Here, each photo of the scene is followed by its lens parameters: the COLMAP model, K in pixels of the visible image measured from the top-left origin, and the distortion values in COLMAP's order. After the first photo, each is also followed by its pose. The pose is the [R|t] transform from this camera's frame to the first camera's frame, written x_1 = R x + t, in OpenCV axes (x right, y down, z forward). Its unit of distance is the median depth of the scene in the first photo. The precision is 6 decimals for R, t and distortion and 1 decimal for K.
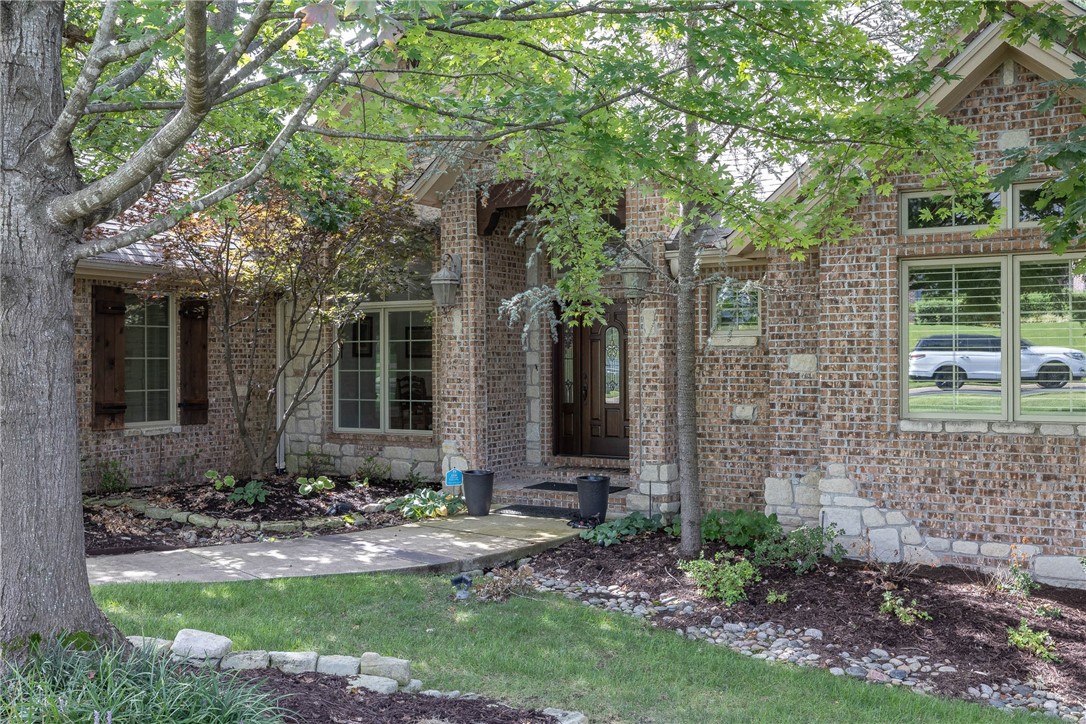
lens RADIAL K [[1077.8, 0, 543.2], [0, 1077.8, 358.1], [0, 0, 1]] dist [0.008224, 0.000000]
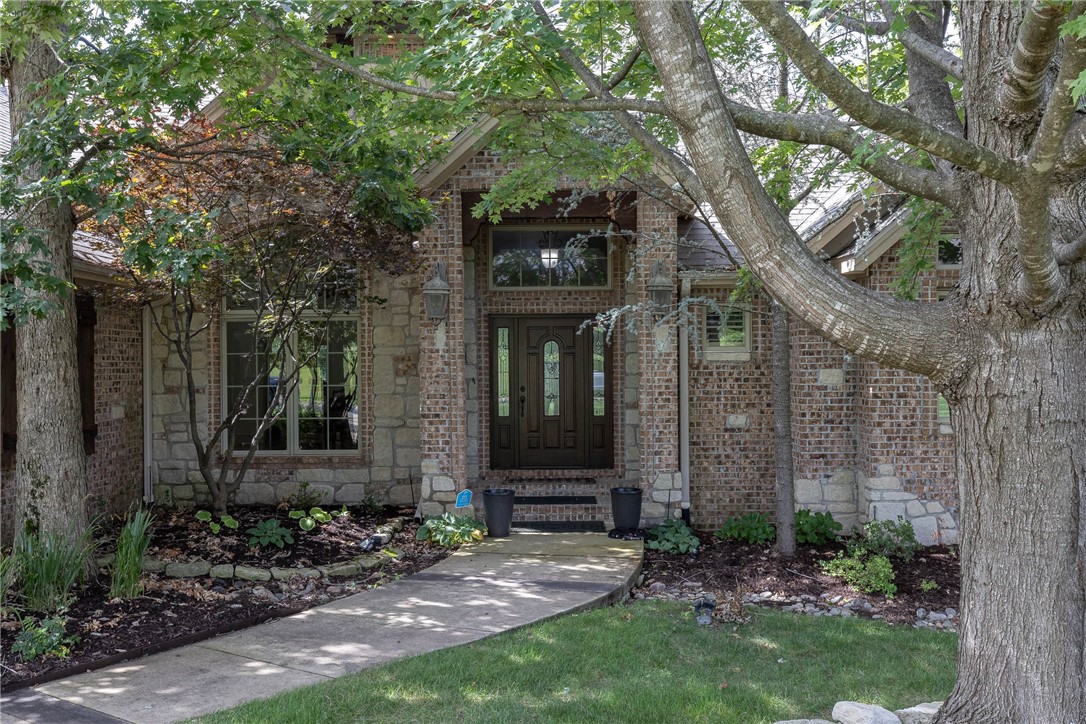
lens RADIAL K [[973.4, 0, 539.8], [0, 973.4, 365.2], [0, 0, 1]] dist [0.011366, 0.000658]
pose [[0.863616, -0.001329, 0.504149, -0.488036], [0.001029, 0.999999, 0.000872, -0.007876], [-0.504149, -0.000235, 0.863616, 0.241980]]
